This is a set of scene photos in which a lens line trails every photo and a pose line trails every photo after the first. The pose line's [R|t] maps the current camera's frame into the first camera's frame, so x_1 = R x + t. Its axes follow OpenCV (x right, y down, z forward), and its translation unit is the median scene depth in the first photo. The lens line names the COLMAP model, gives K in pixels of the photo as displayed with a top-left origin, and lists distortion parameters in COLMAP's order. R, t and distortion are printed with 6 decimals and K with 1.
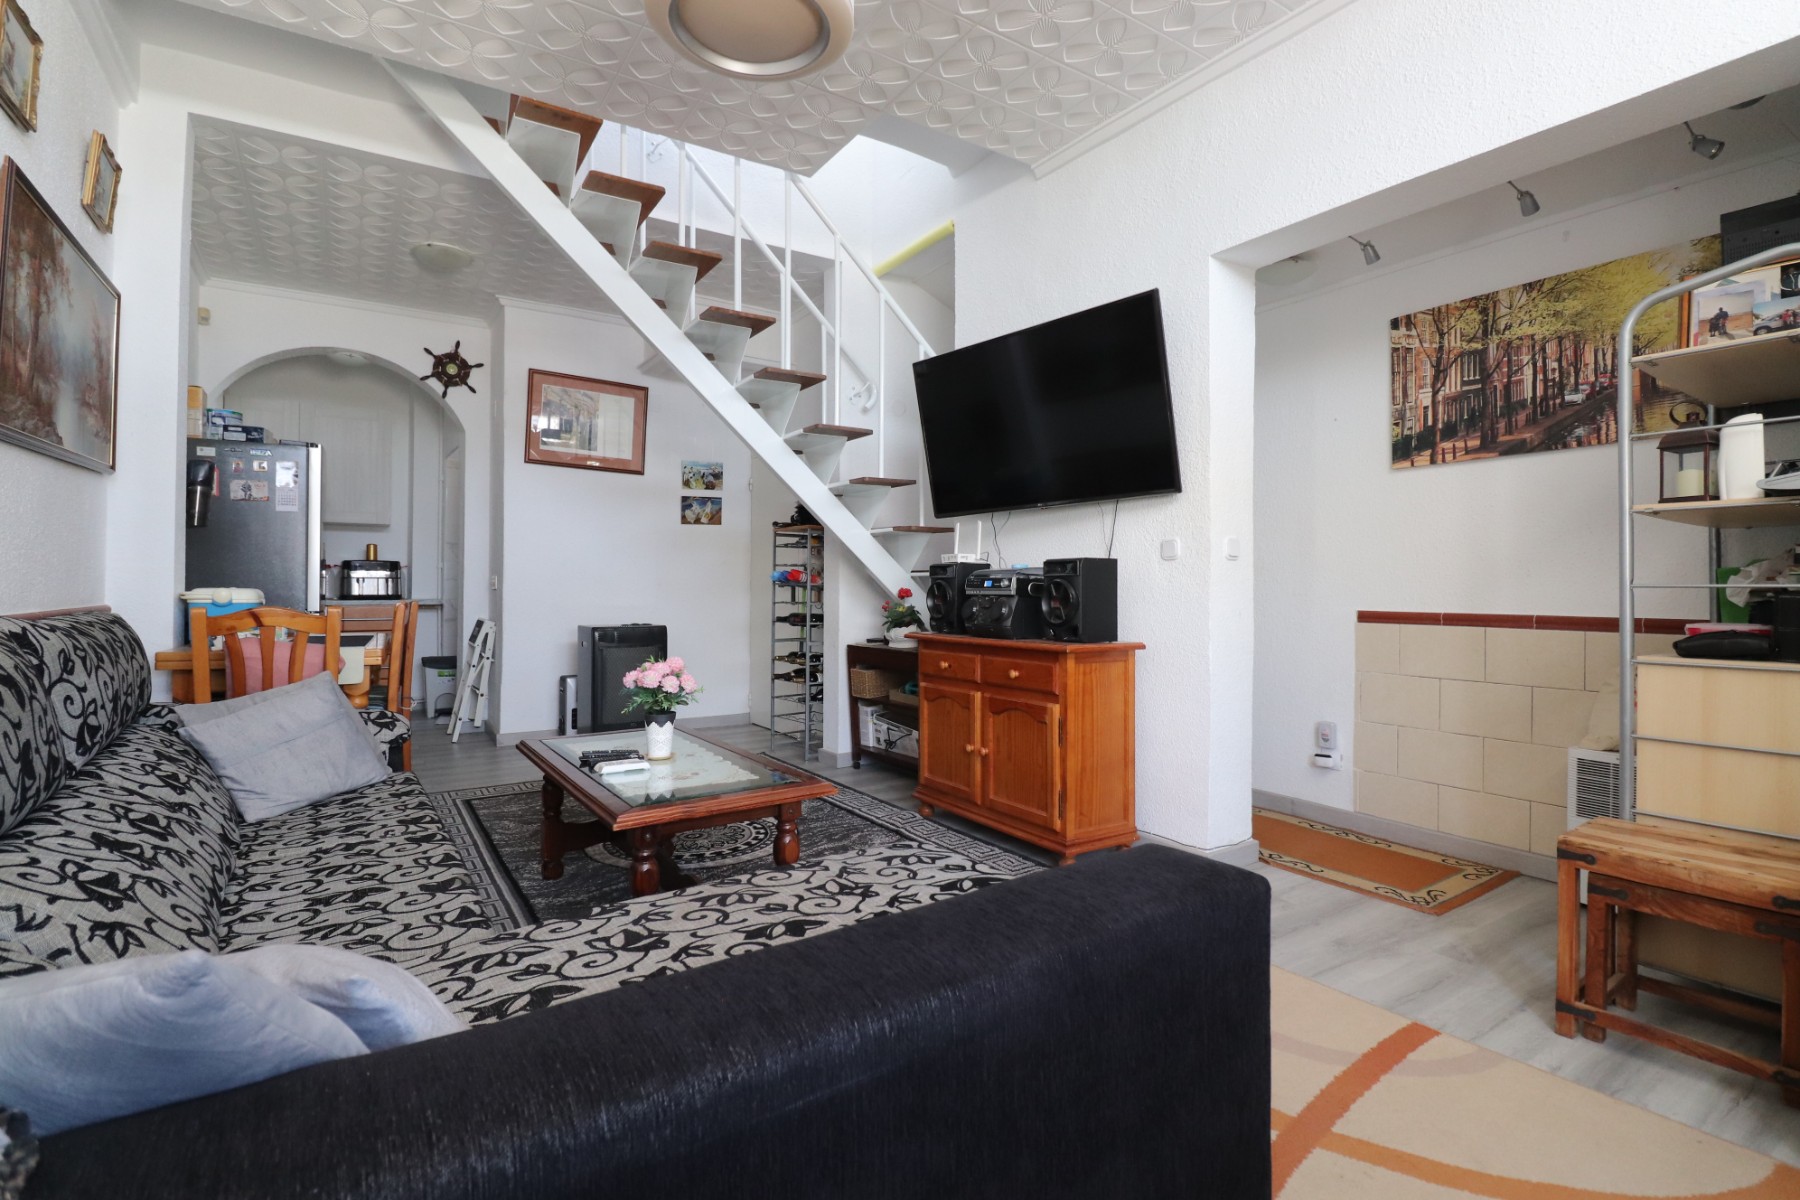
lens RADIAL K [[830.3, 0, 900.1], [0, 830.3, 590.0], [0, 0, 1]] dist [-0.013689, -0.000765]
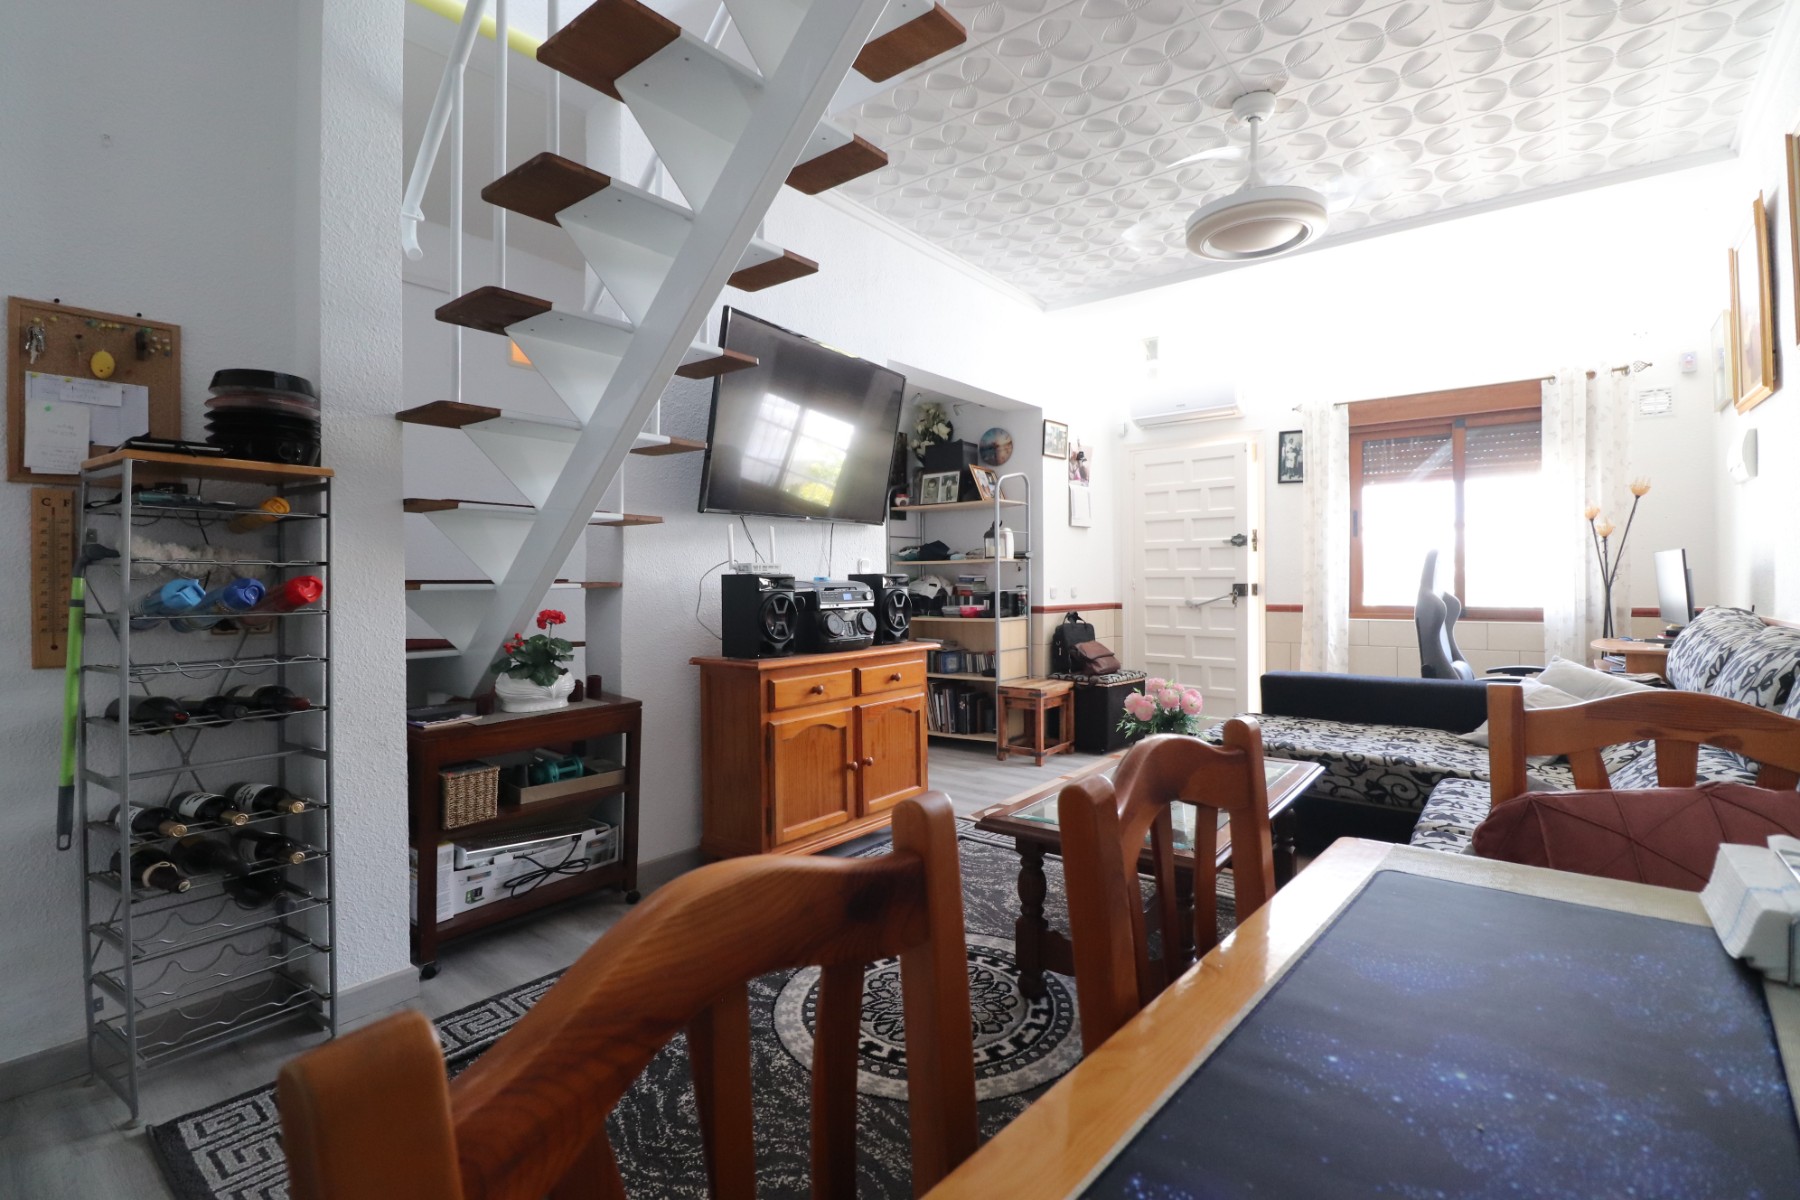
lens RADIAL K [[830.3, 0, 906.5], [0, 830.3, 588.4], [0, 0, 1]] dist [-0.013689, -0.000765]
pose [[-0.324316, -0.001516, 0.945948, -0.819043], [0.001046, 0.999998, 0.001961, -0.024056], [-0.945948, 0.001625, -0.324314, 1.186036]]
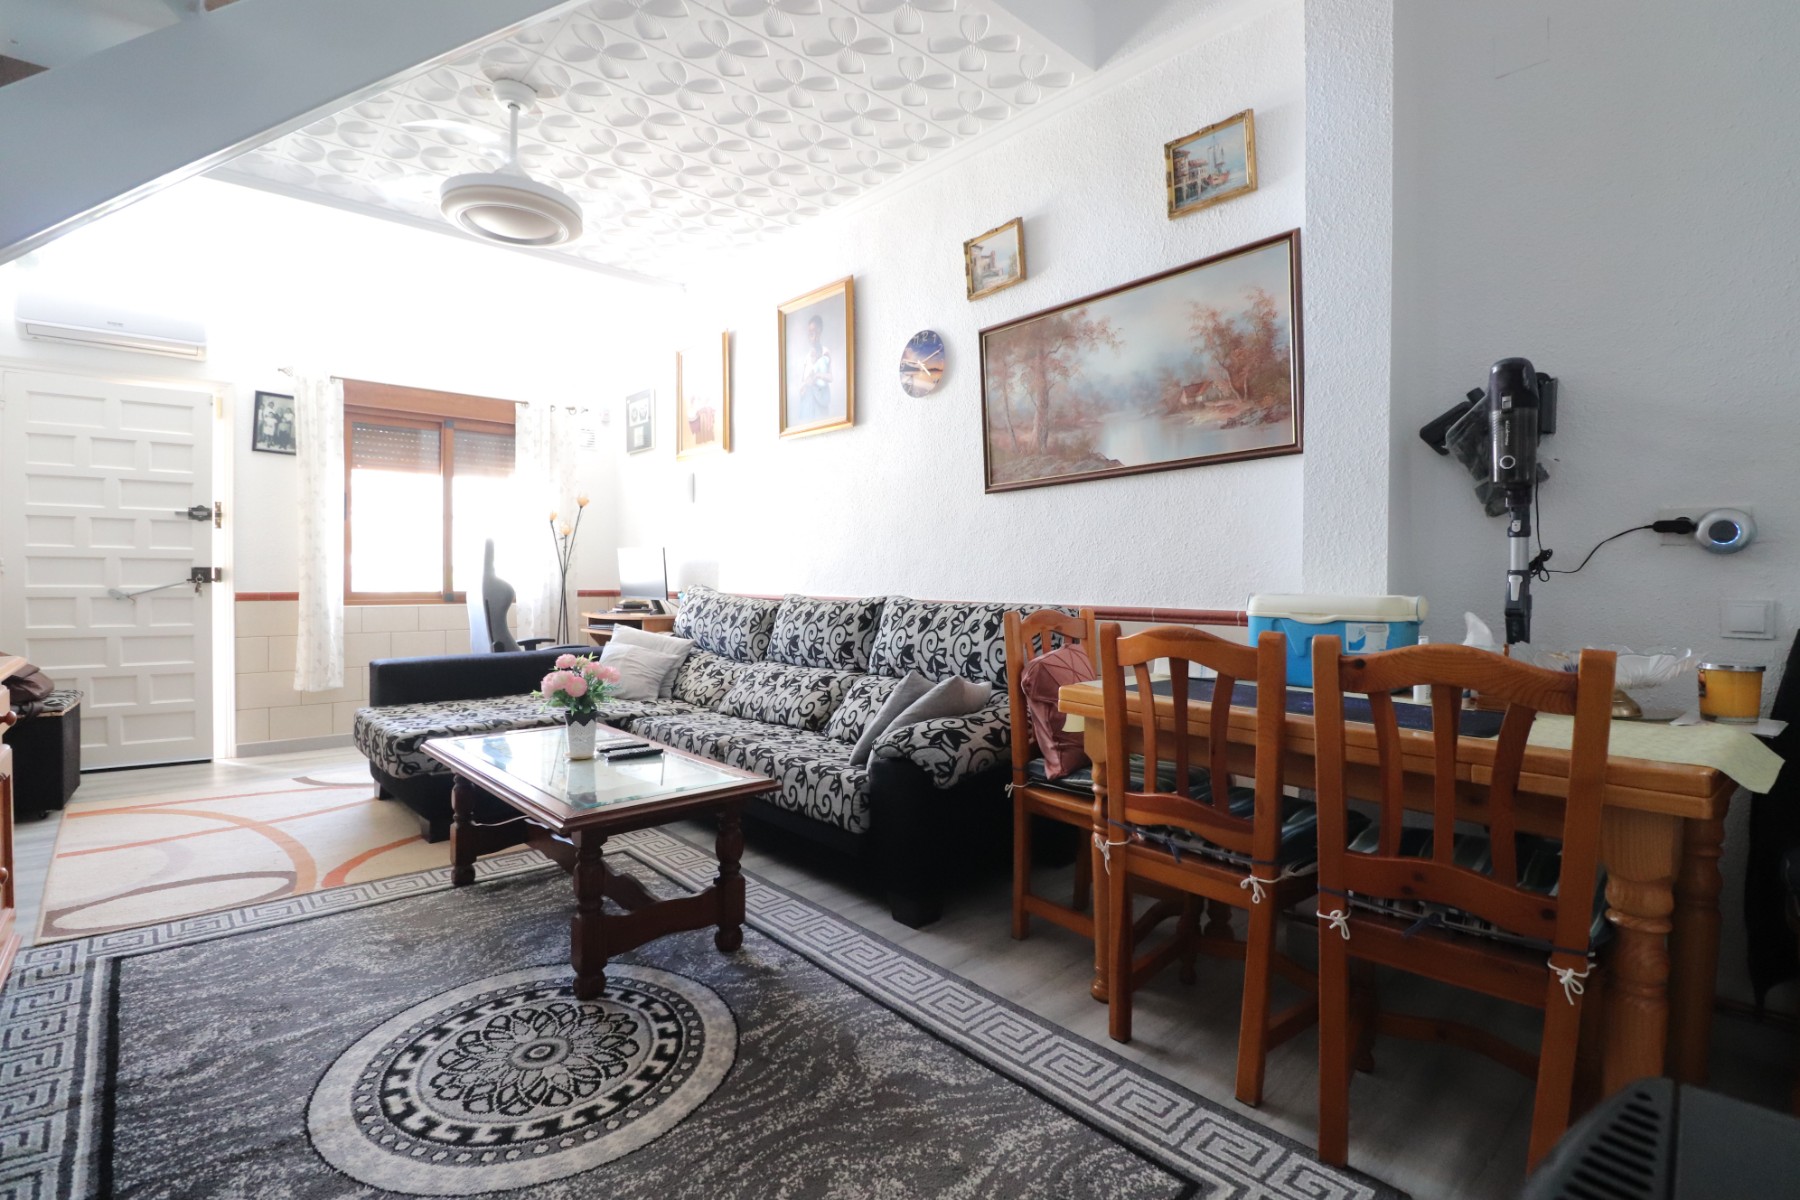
lens RADIAL K [[830.3, 0, 907.8], [0, 830.3, 590.3], [0, 0, 1]] dist [-0.013689, -0.000765]
pose [[-0.987180, 0.000182, -0.159608, -0.384643], [-0.001359, 0.999954, 0.009544, -0.007243], [0.159602, 0.009638, -0.987134, 1.504338]]
